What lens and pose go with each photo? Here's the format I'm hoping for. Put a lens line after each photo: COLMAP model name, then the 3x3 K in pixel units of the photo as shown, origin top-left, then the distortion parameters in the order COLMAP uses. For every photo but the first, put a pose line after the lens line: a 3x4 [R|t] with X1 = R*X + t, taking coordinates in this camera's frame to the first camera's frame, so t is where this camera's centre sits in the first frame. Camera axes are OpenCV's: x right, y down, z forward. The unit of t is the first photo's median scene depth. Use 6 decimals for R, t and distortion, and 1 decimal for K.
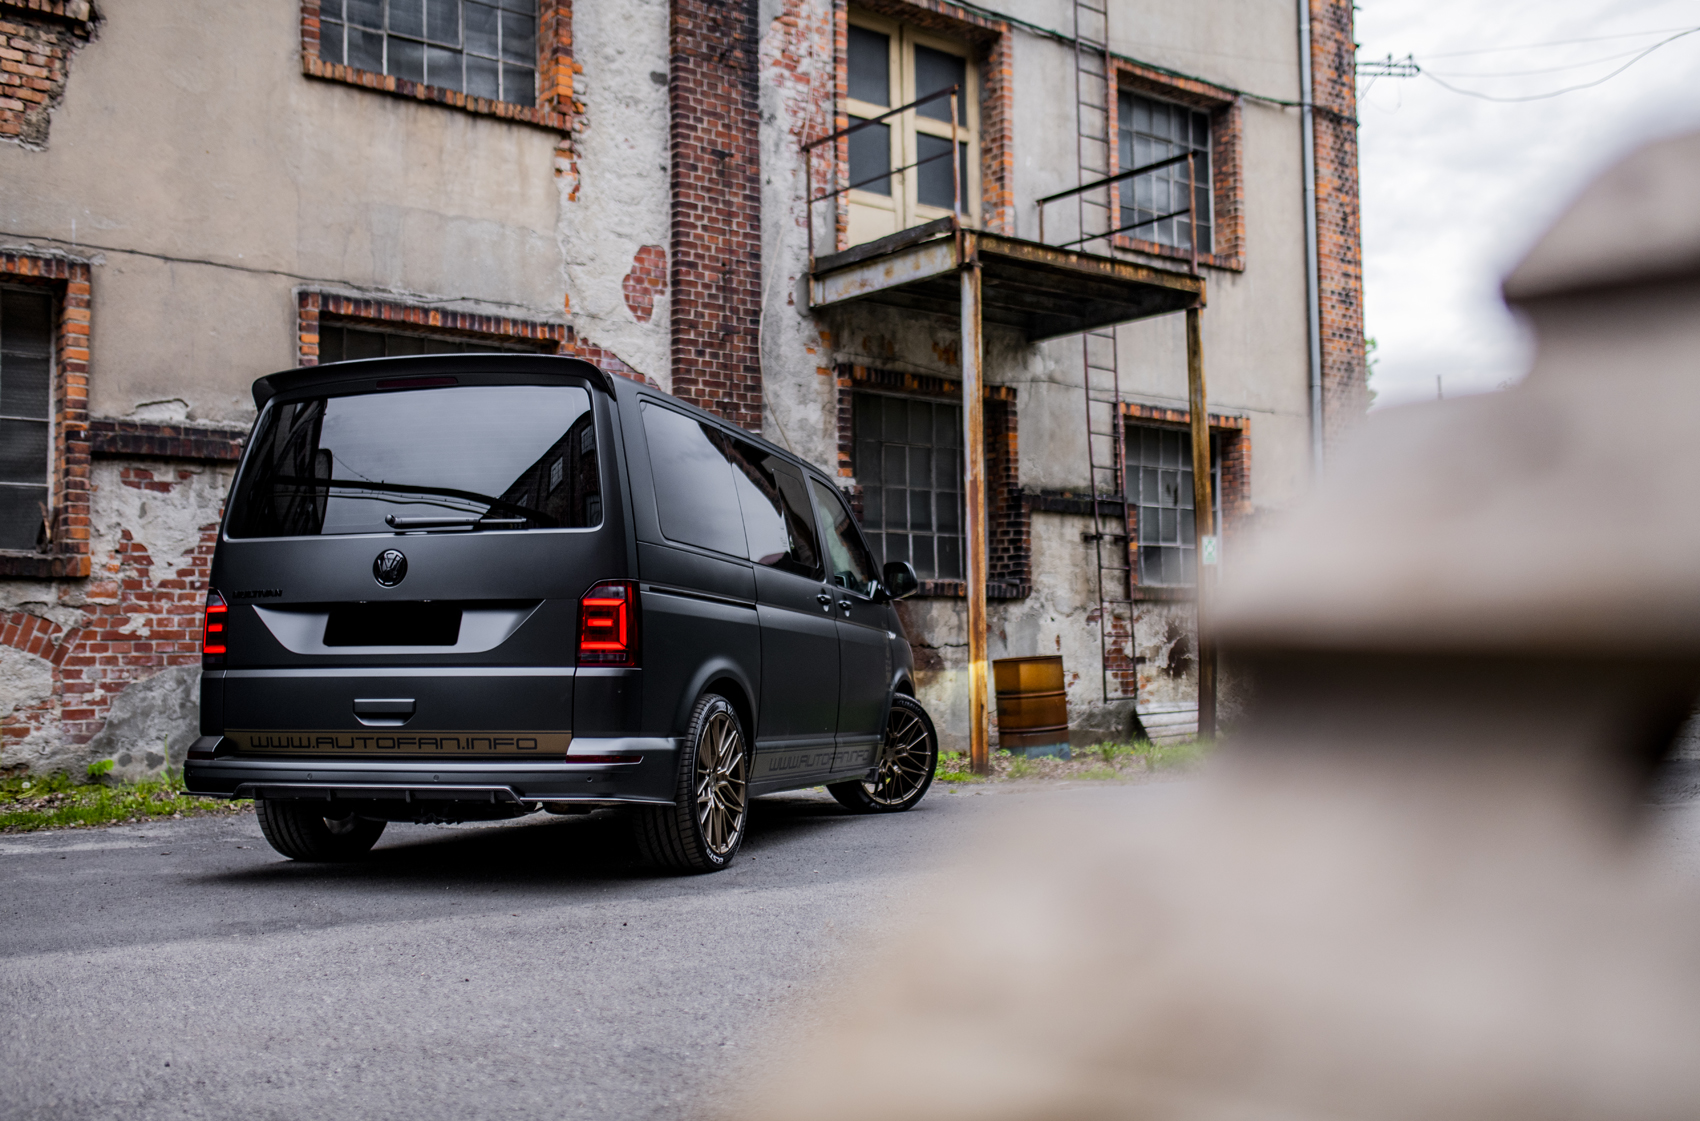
lens RADIAL K [[1664.4, 0, 864.5], [0, 1664.4, 557.4], [0, 0, 1]] dist [-0.001211, 0.016176]
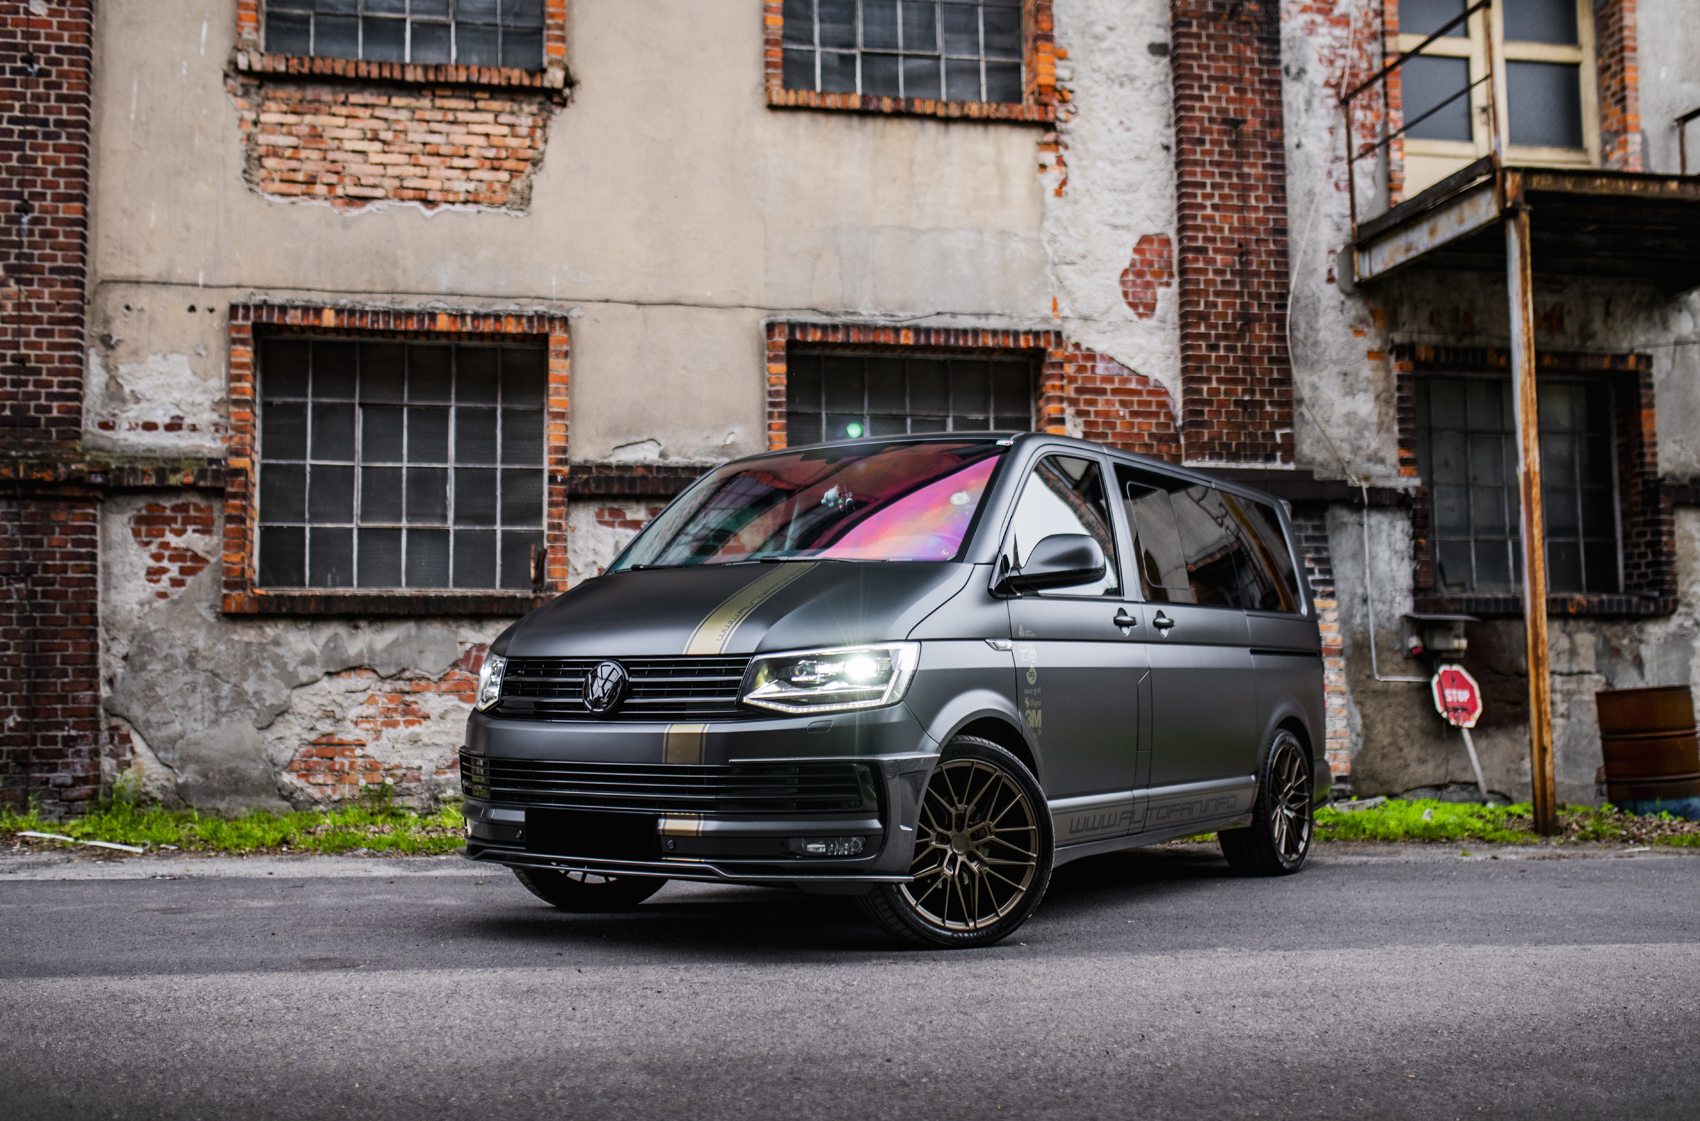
lens RADIAL K [[1732.3, 0, 850.0], [0, 1732.3, 560.5], [0, 0, 1]] dist [-0.002672, 0.017724]
pose [[0.887479, -0.036367, -0.459411, 0.152520], [0.029777, 0.999323, -0.021584, 0.005592], [0.459885, 0.005475, 0.887961, 0.088152]]
